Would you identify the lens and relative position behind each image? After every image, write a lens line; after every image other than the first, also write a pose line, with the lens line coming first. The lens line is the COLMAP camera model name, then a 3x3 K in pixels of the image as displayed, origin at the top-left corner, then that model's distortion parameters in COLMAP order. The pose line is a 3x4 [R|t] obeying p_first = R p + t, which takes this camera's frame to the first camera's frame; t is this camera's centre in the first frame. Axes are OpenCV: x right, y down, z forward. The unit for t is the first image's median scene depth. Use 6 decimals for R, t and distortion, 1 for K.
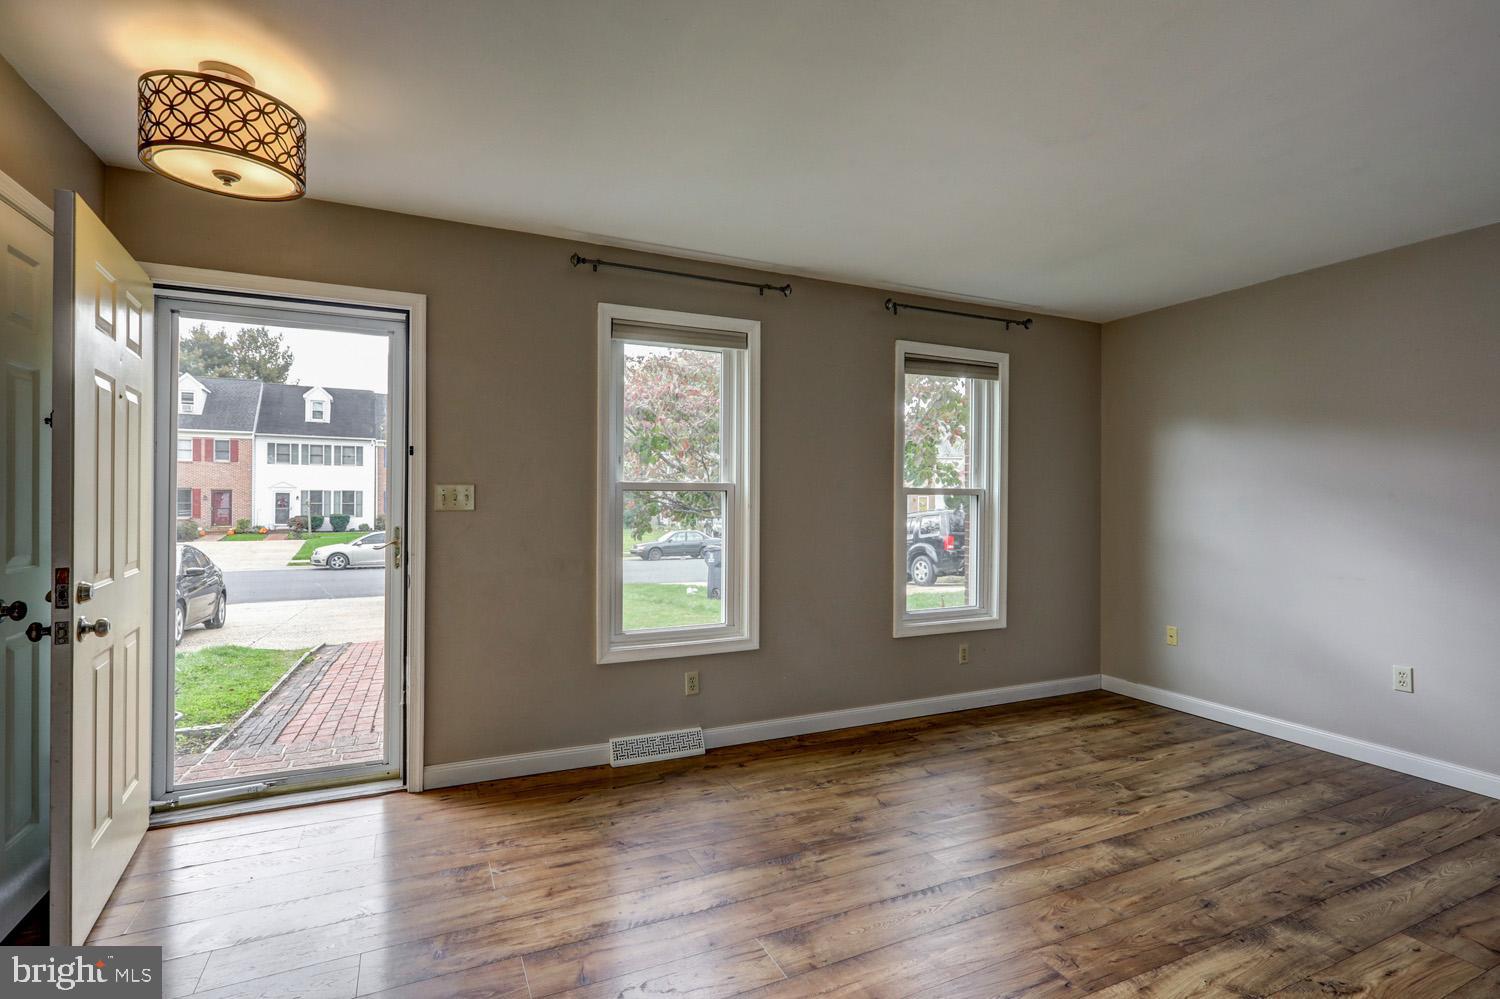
lens RADIAL K [[722.3, 0, 753.7], [0, 722.3, 499.5], [0, 0, 1]] dist [-0.001537, -0.000200]
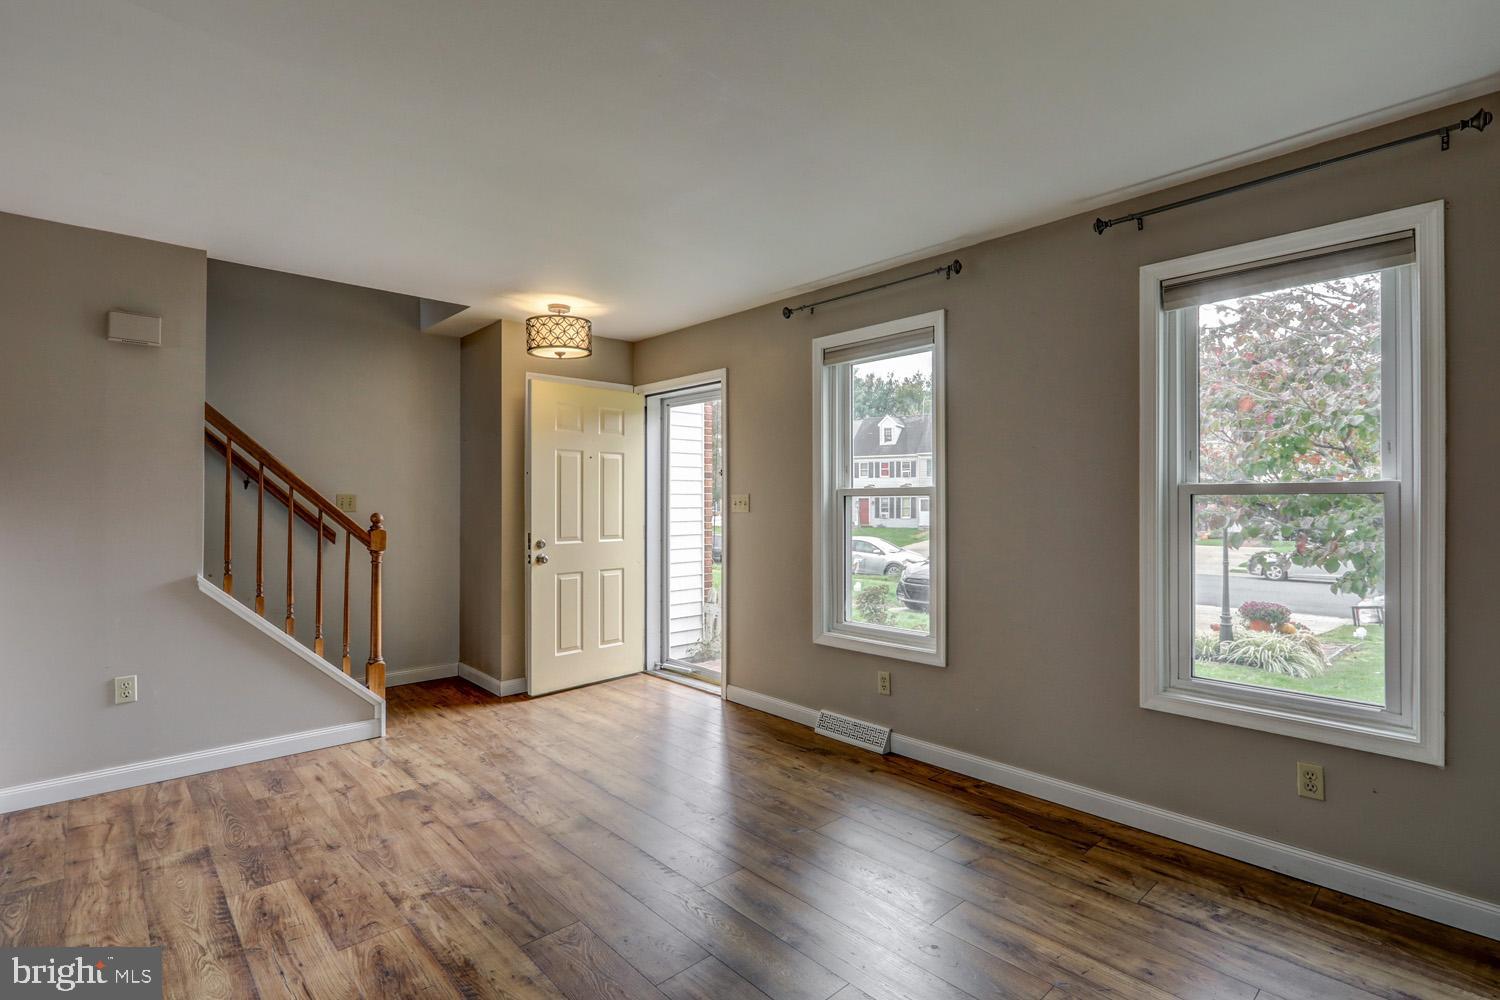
lens RADIAL K [[722.3, 0, 753.7], [0, 722.3, 500.0], [0, 0, 1]] dist [-0.001537, -0.000200]
pose [[0.296941, -0.008192, -0.954861, 0.818178], [0.003607, 0.999966, -0.007458, 0.001757], [0.954889, -0.001229, 0.296960, 0.505753]]
